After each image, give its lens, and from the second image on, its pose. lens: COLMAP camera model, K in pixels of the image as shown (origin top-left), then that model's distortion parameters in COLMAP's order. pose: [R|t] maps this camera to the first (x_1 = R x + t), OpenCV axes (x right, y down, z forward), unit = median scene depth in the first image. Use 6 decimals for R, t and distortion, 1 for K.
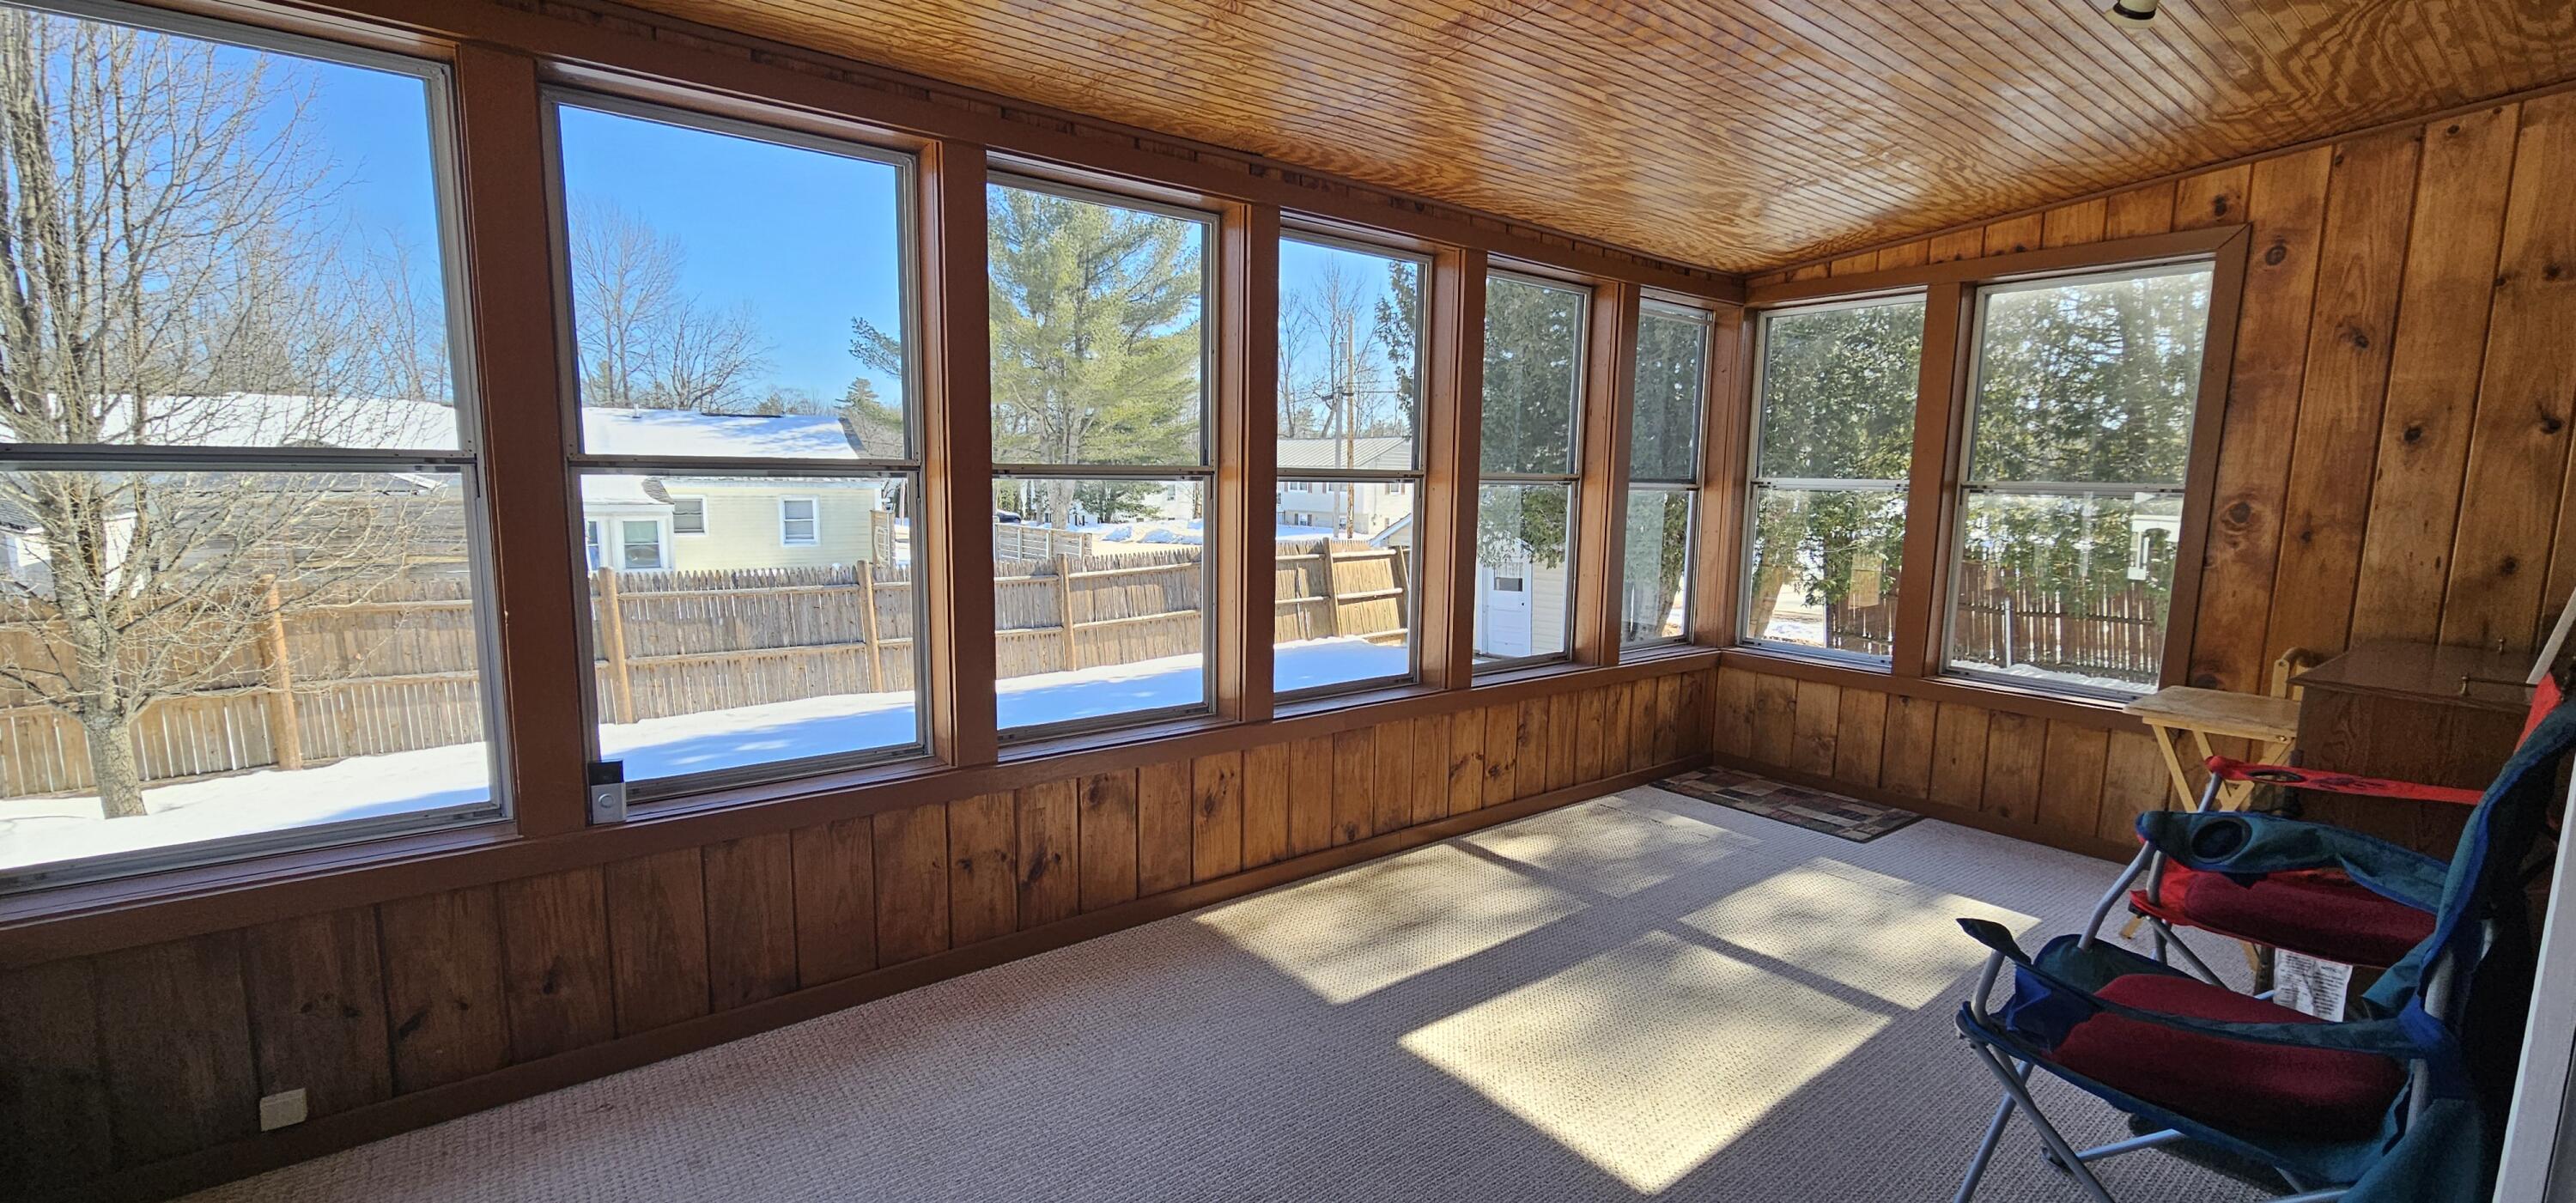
lens RADIAL K [[1055.4, 0, 1286.6], [0, 1055.4, 605.5], [0, 0, 1]] dist [-0.001935, -0.000425]
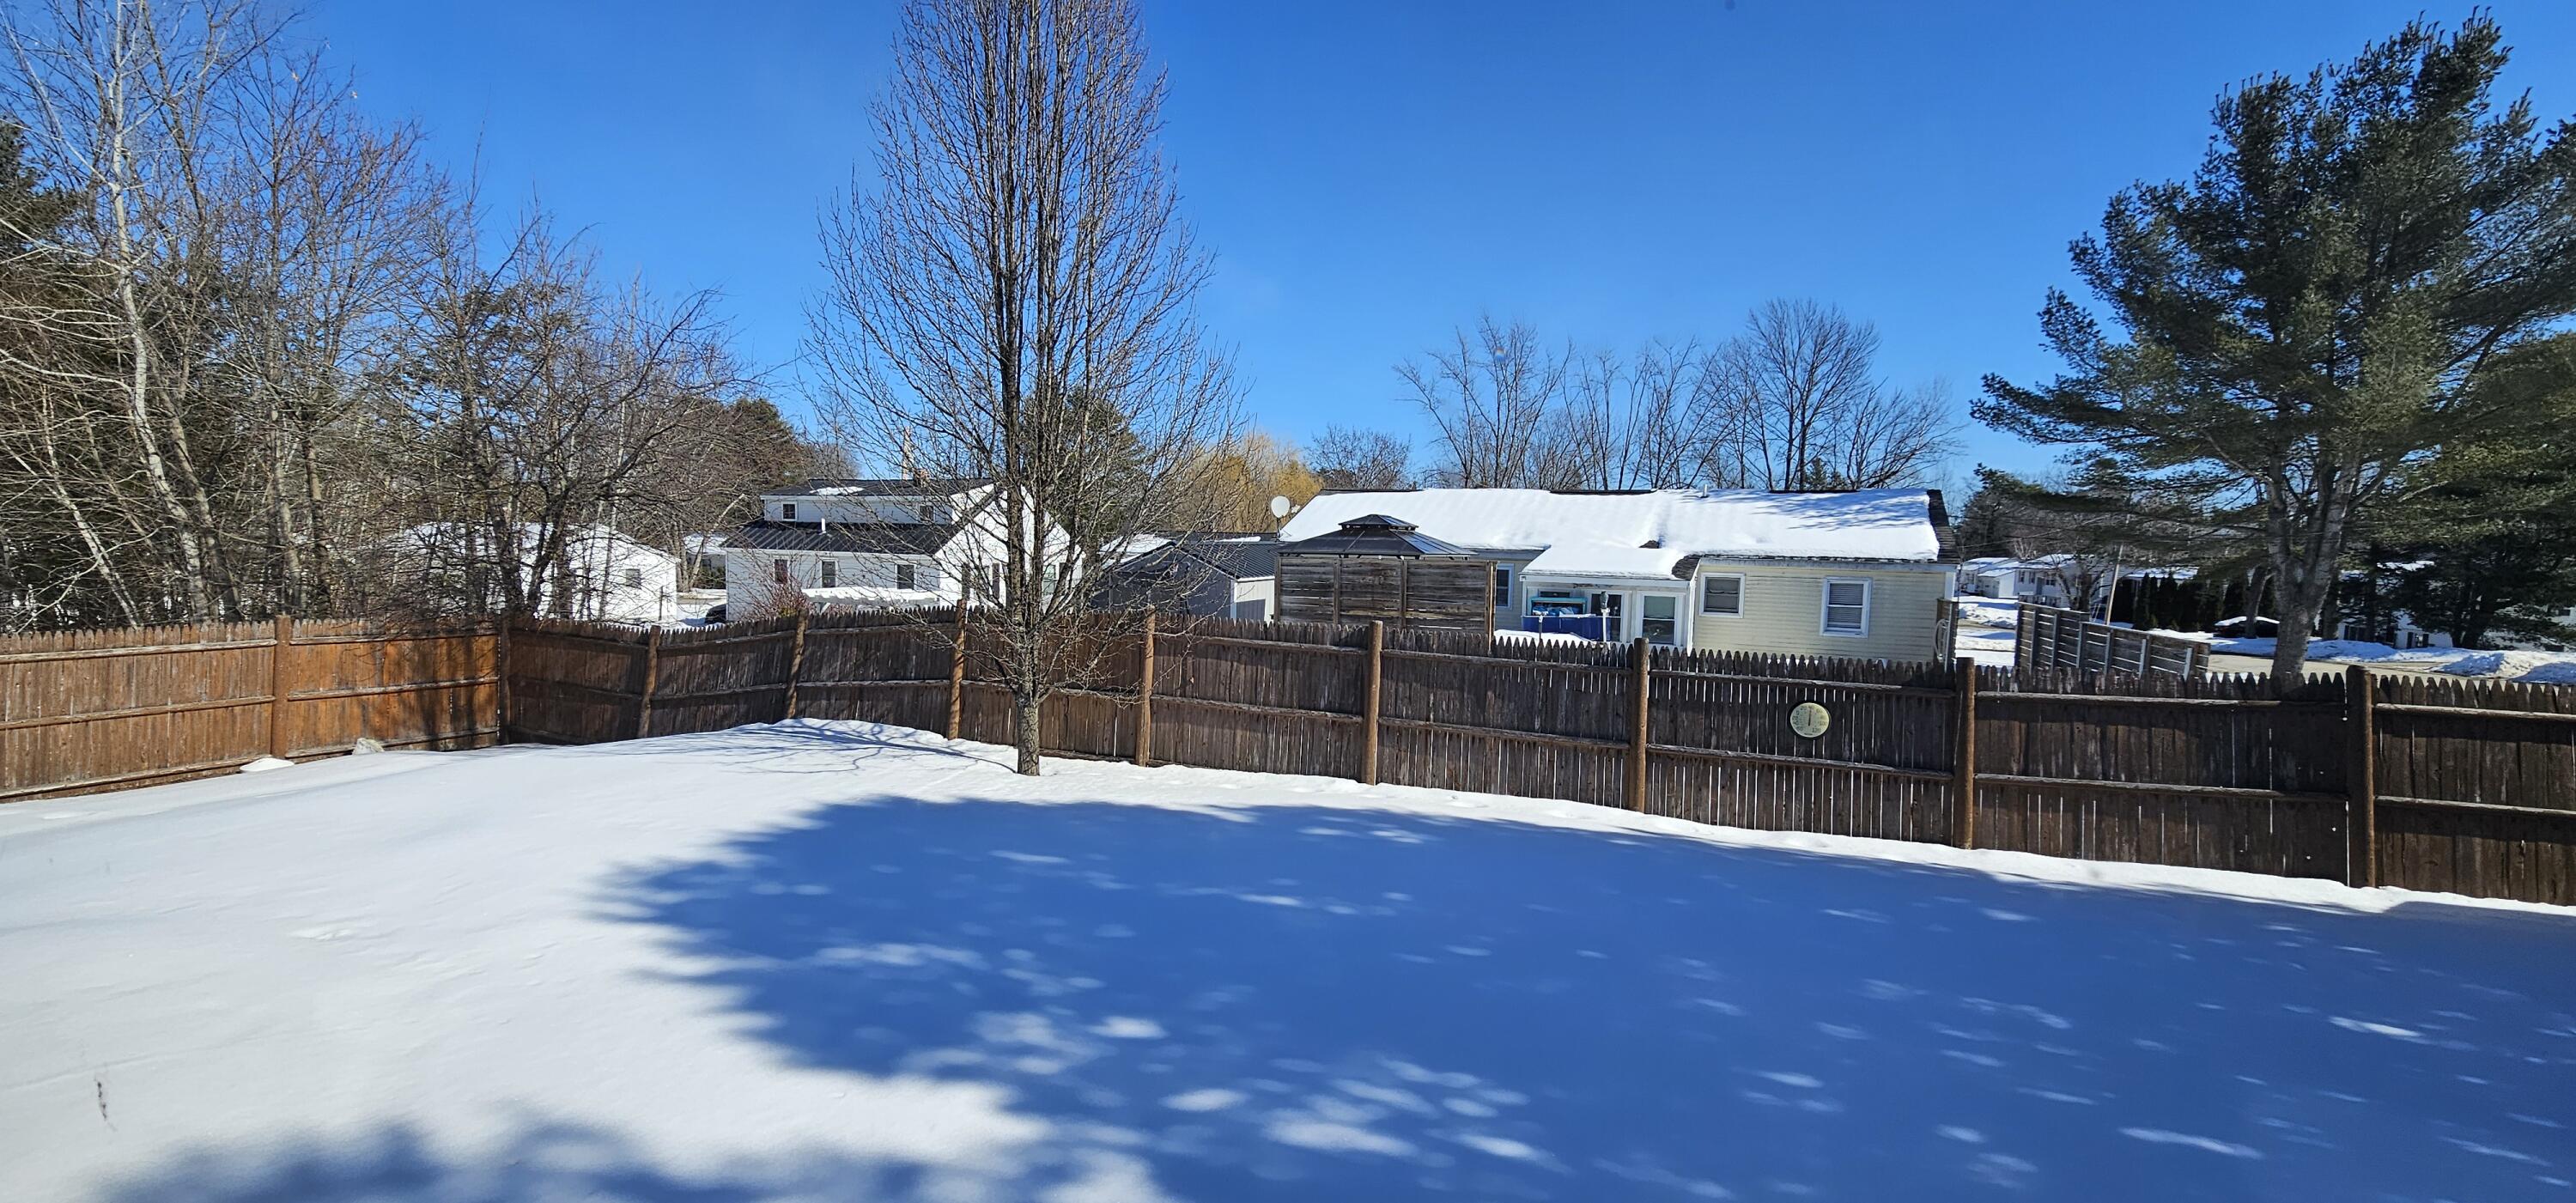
lens RADIAL K [[1055.4, 0, 1288.2], [0, 1055.4, 605.8], [0, 0, 1]] dist [-0.001935, -0.000425]
pose [[0.497386, 0.049312, -0.866127, 0.129751], [-0.124947, 0.992046, -0.015271, -0.019656], [0.858485, 0.115816, 0.499591, 0.336204]]
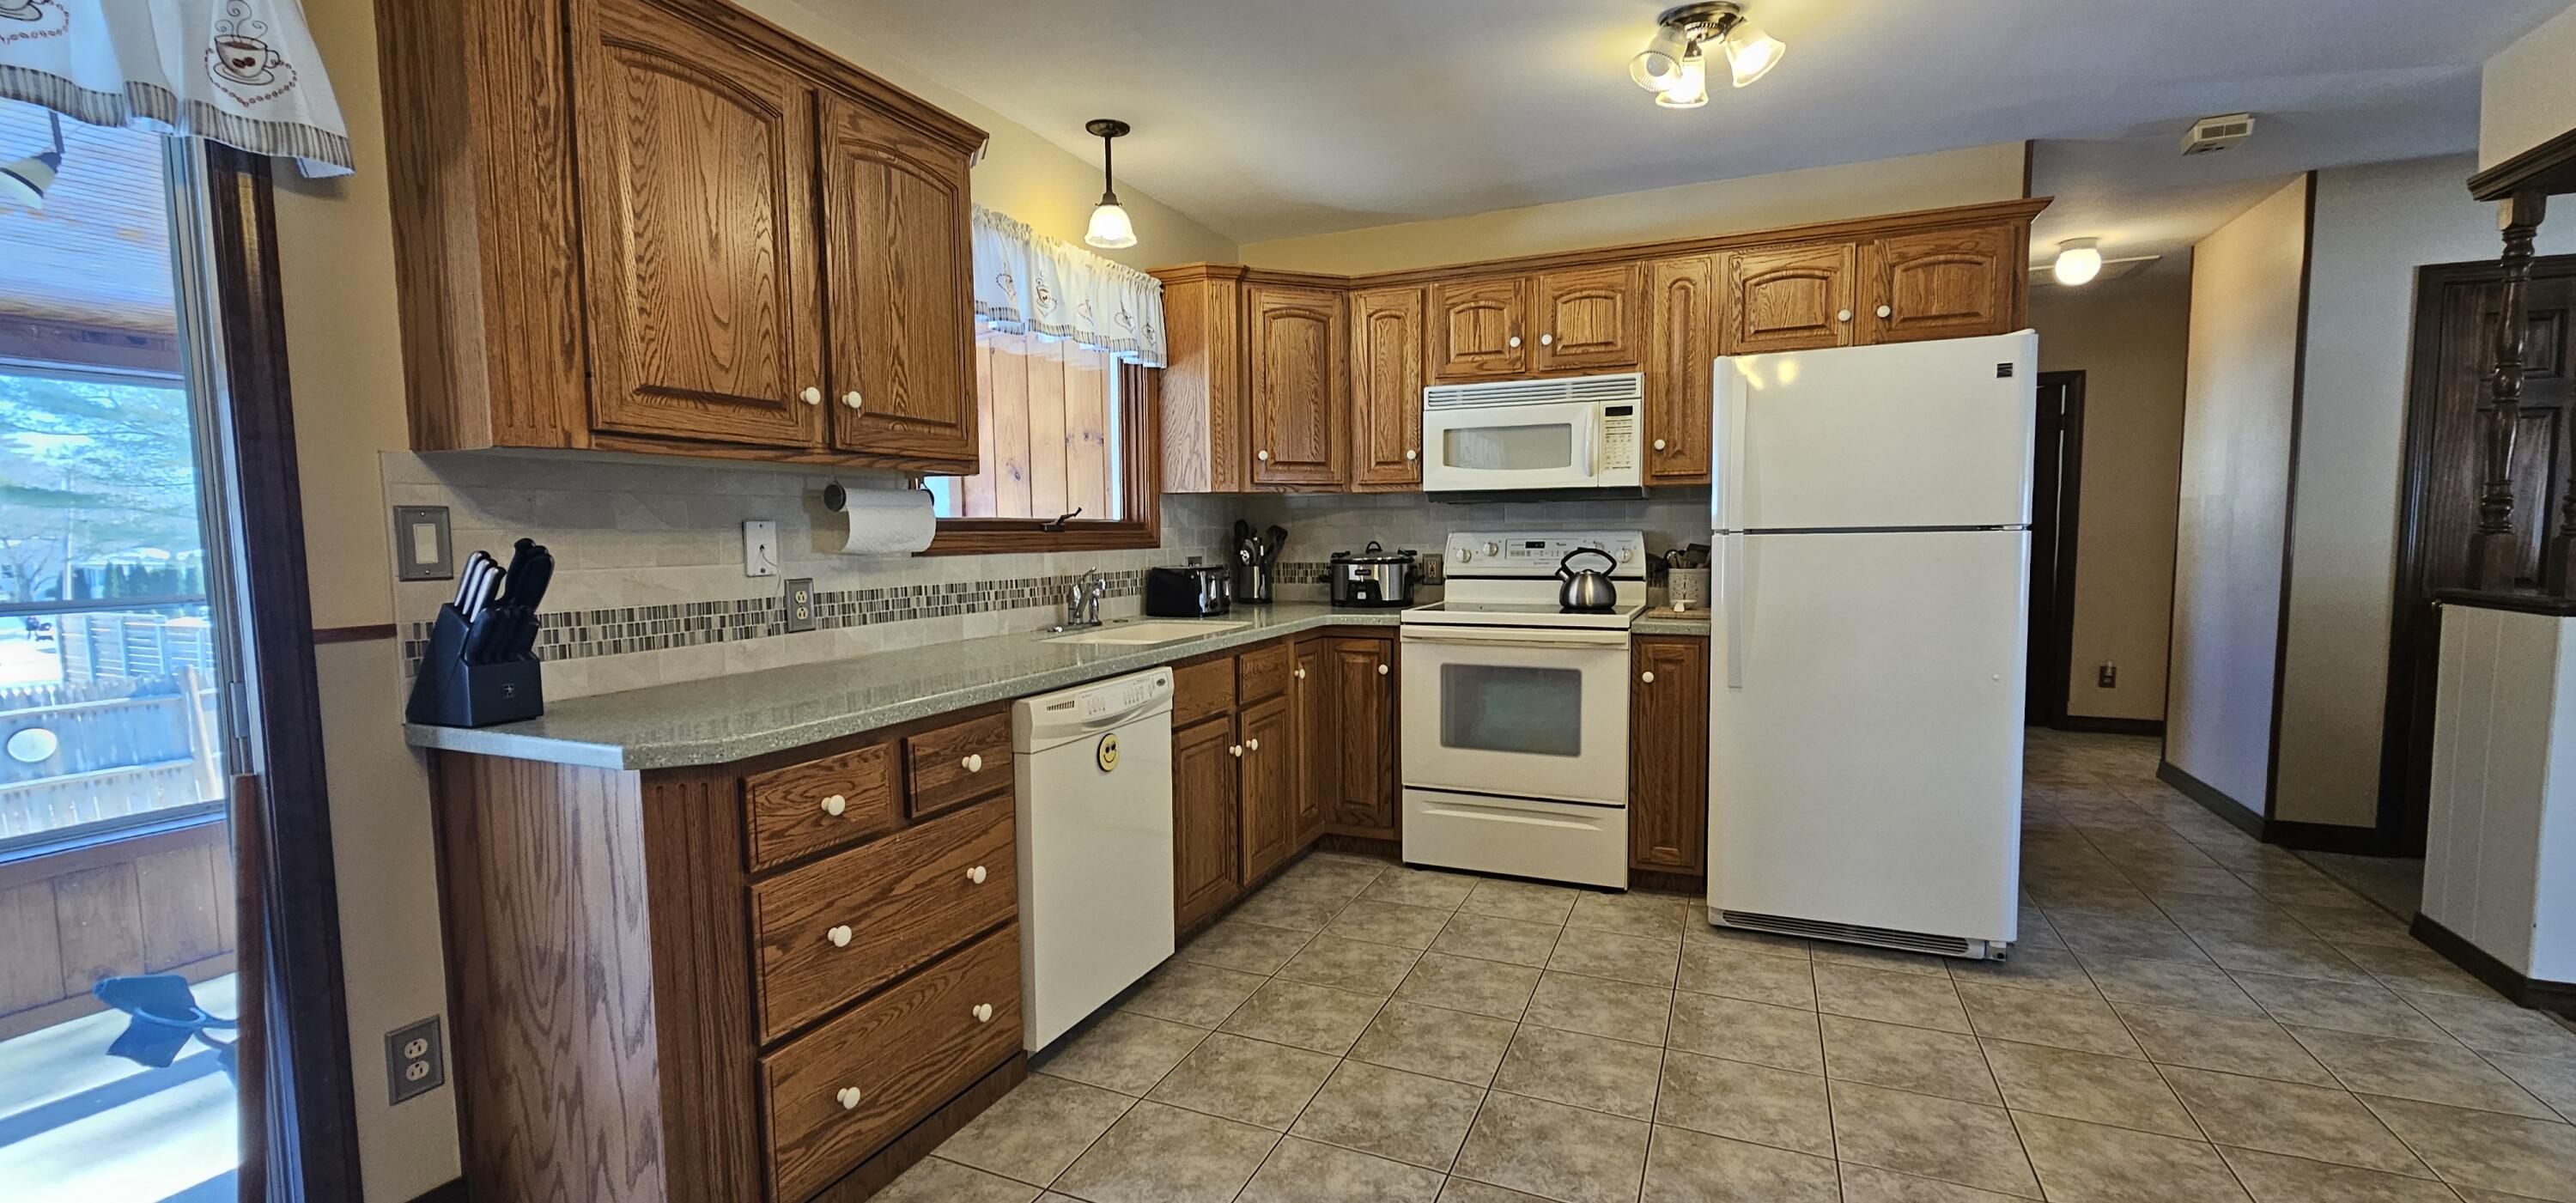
lens RADIAL K [[1055.4, 0, 1297.4], [0, 1055.4, 616.0], [0, 0, 1]] dist [-0.001935, -0.000425]
pose [[0.876789, -0.063859, 0.476617, 0.146129], [0.084147, 0.996225, -0.021320, 0.000242], [-0.473456, 0.058799, 0.878853, -0.095658]]
